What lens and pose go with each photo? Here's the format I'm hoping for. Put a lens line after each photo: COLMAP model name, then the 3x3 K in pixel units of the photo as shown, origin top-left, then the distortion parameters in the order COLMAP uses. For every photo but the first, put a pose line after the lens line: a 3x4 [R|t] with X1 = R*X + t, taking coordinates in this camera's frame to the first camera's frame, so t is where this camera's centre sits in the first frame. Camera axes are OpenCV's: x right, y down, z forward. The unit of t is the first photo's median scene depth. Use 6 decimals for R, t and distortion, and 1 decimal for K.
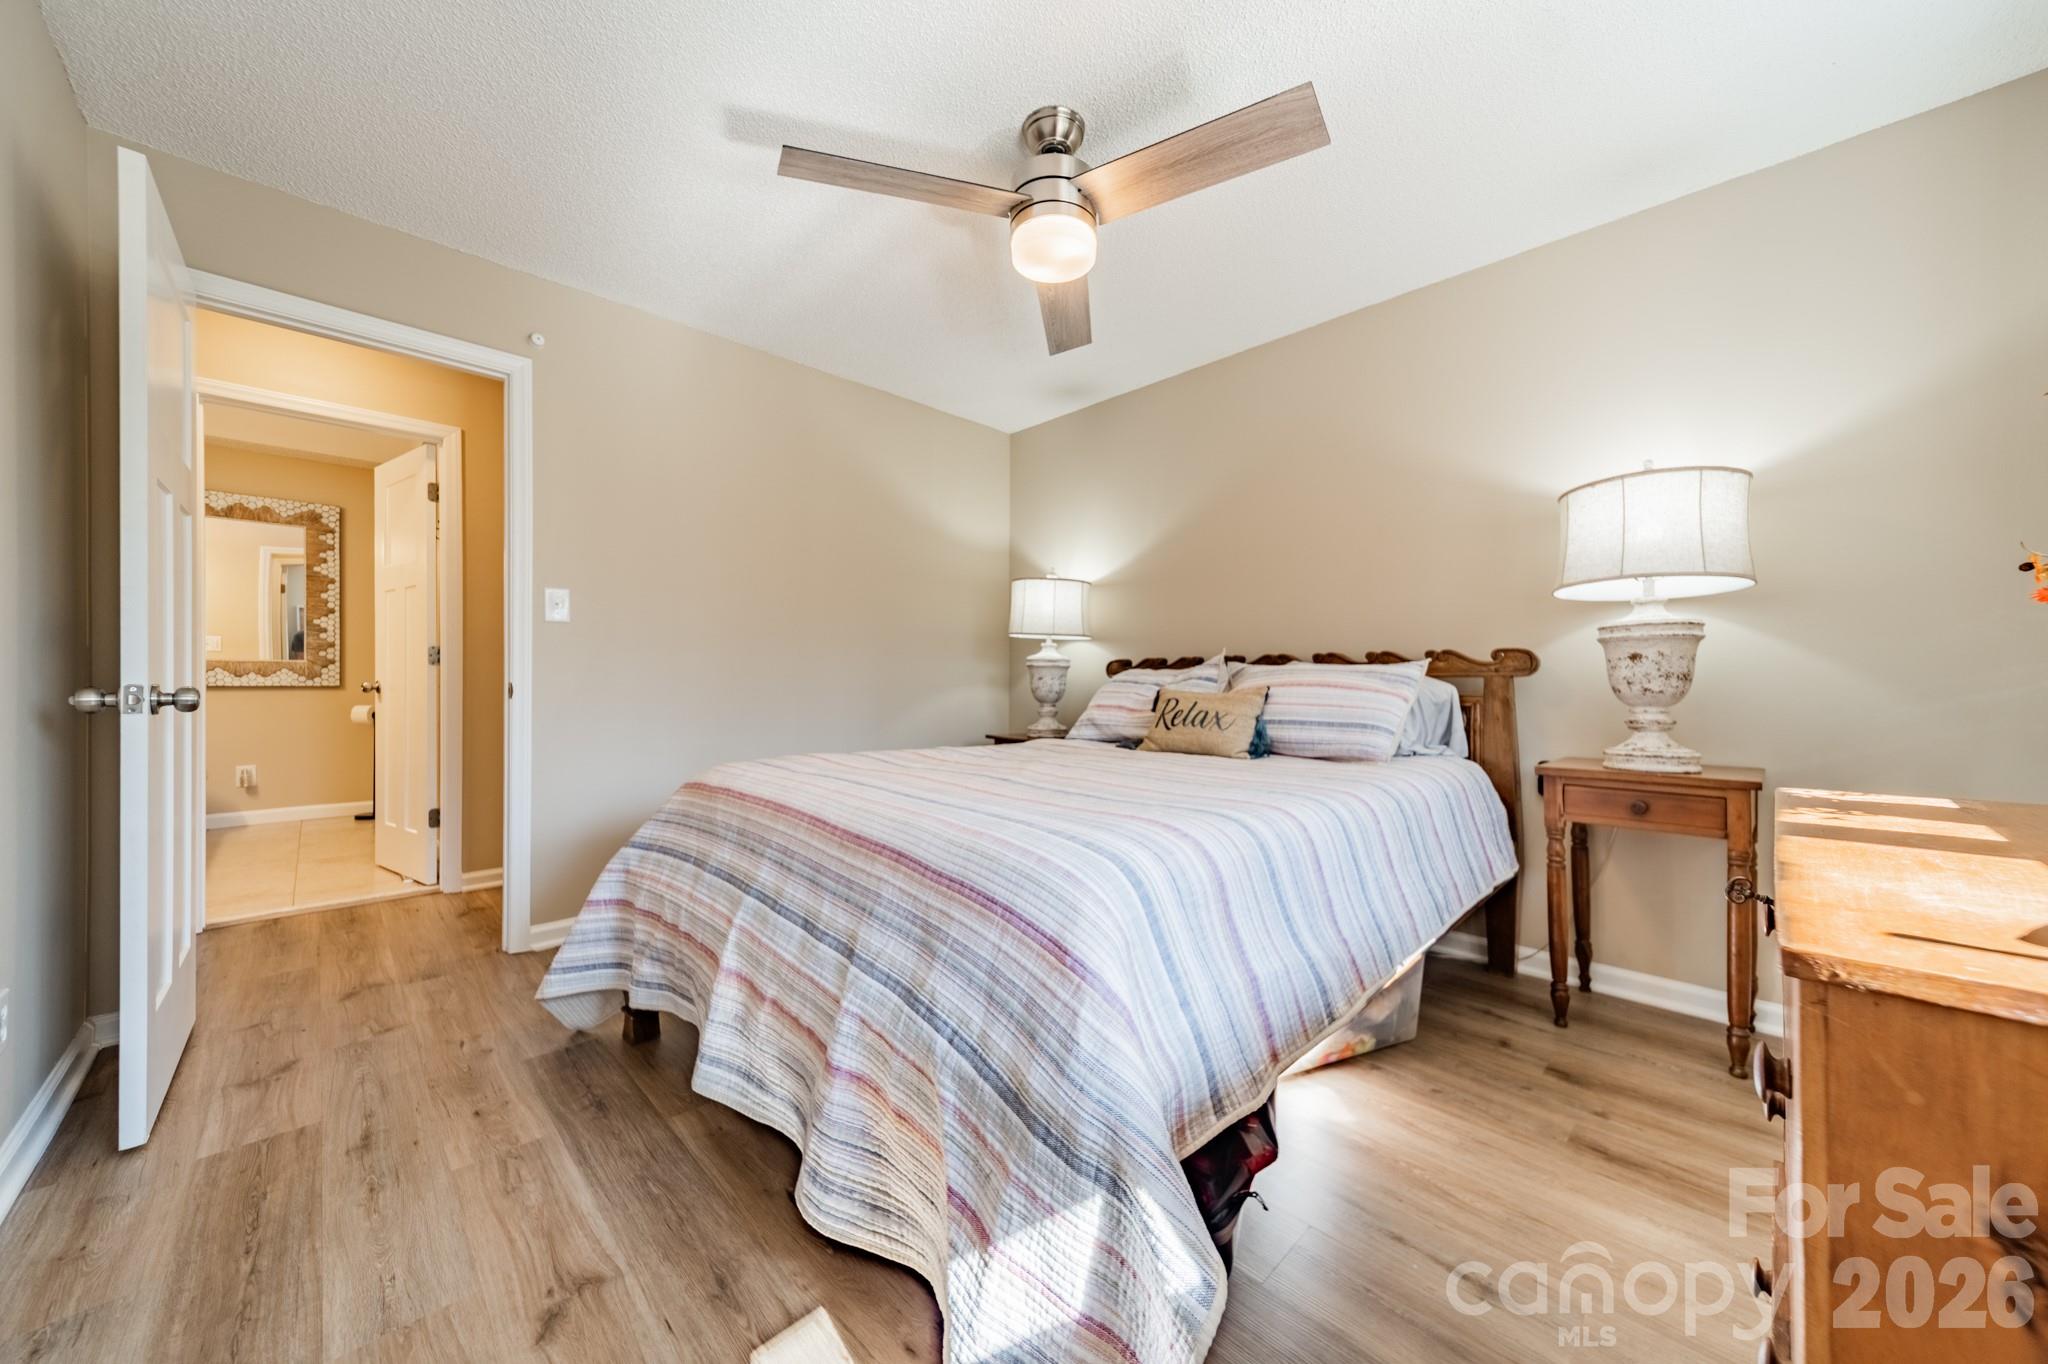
lens RADIAL K [[718.9, 0, 1033.8], [0, 718.9, 681.1], [0, 0, 1]] dist [0.006502, 0.000064]
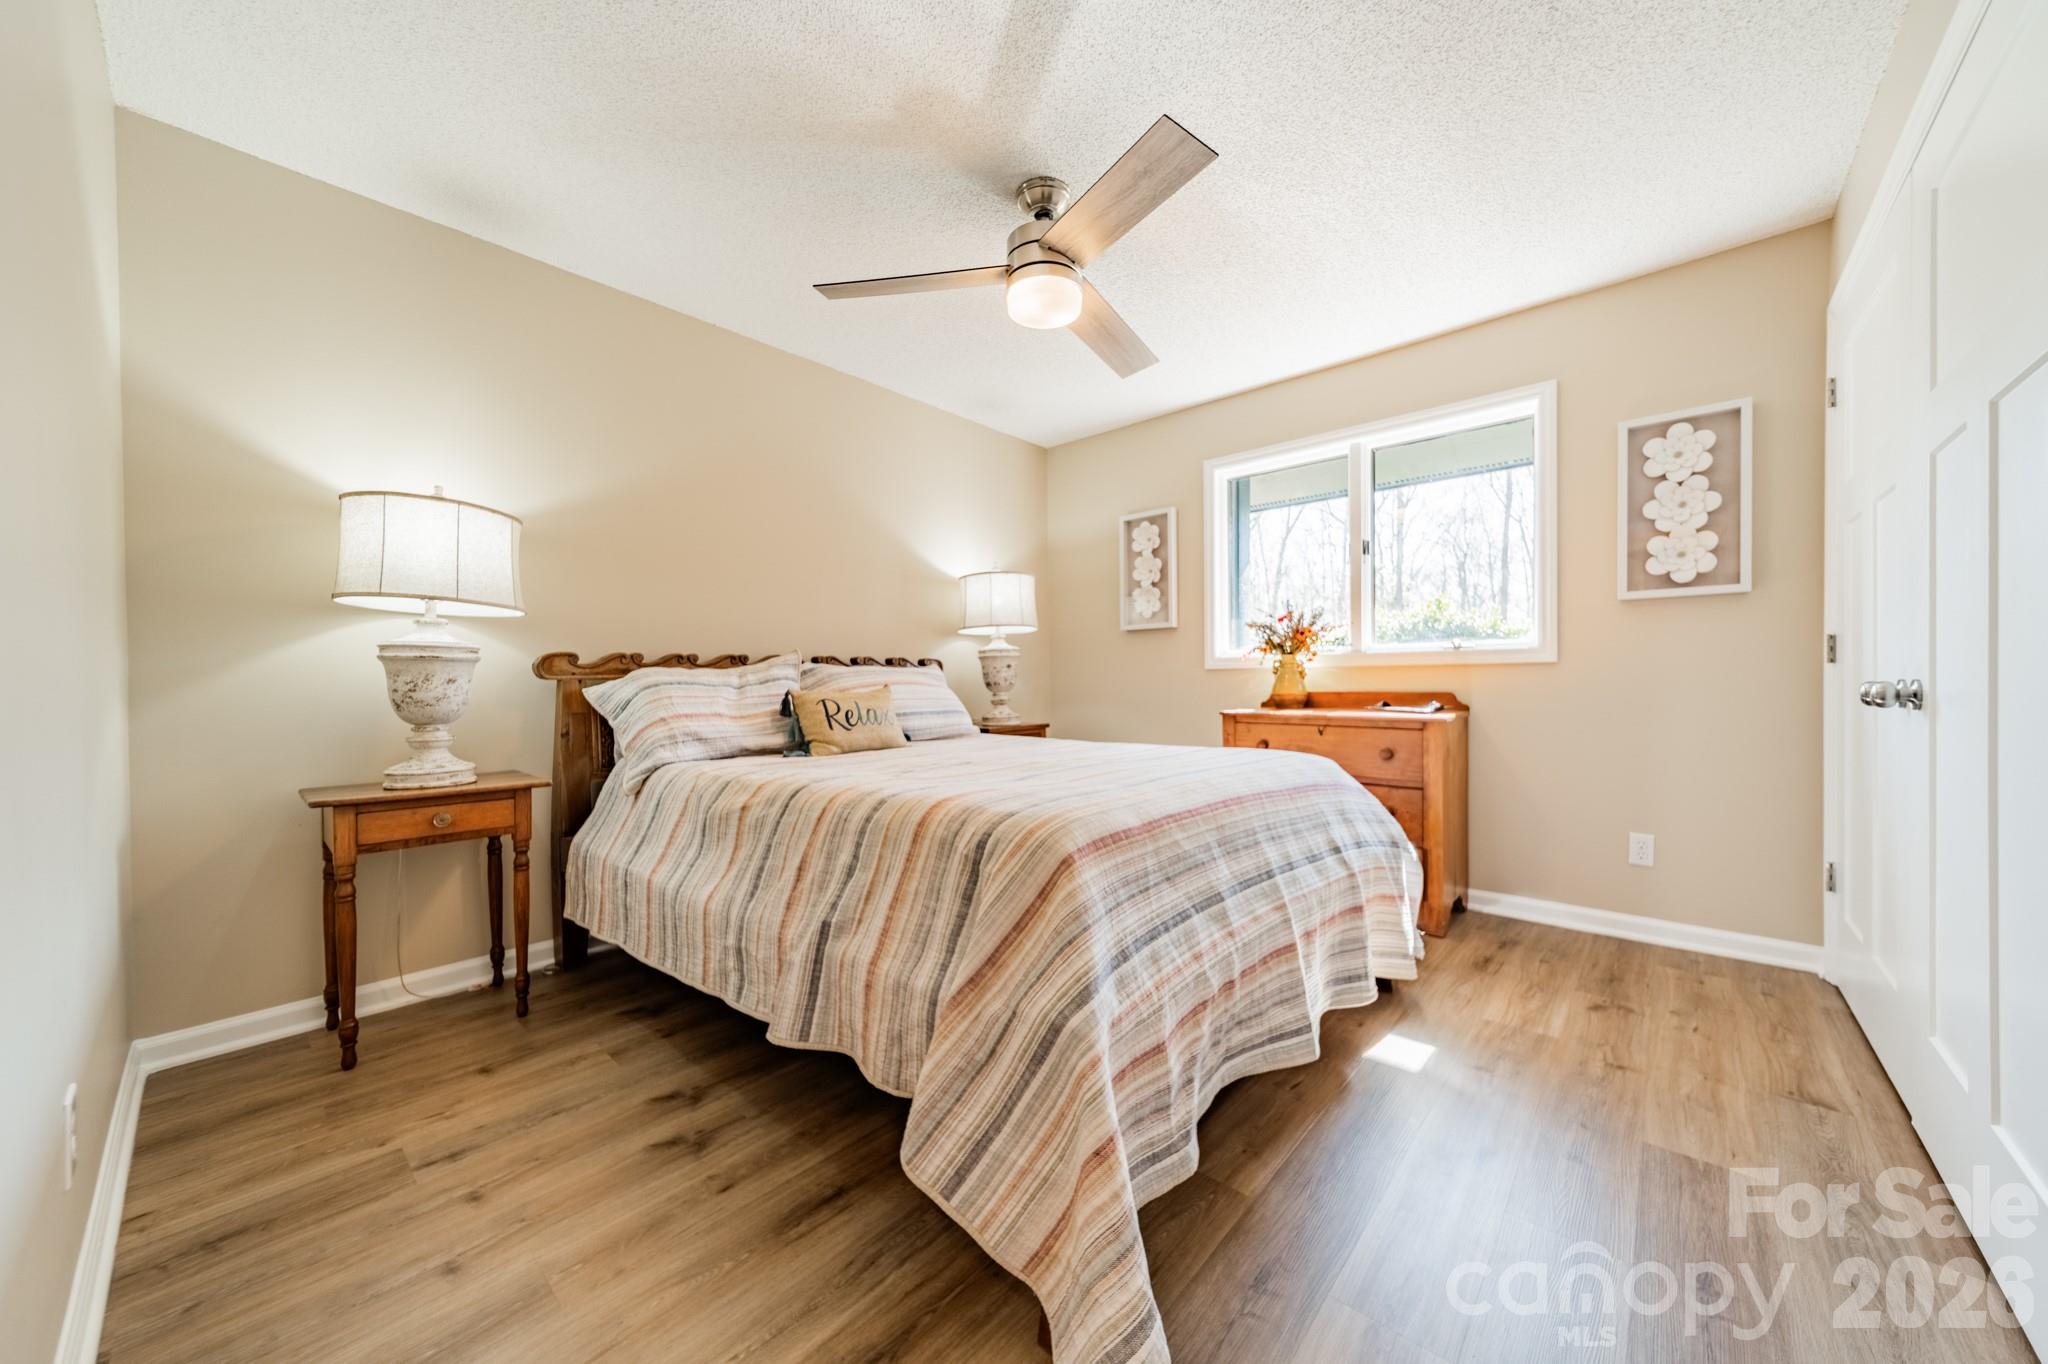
lens RADIAL K [[718.9, 0, 1033.8], [0, 718.9, 681.1], [0, 0, 1]] dist [0.006502, 0.000064]
pose [[-0.068657, -0.005861, 0.997623, -0.837071], [0.005743, 0.999964, 0.006270, -0.004858], [-0.997624, 0.006160, -0.068621, 0.821503]]
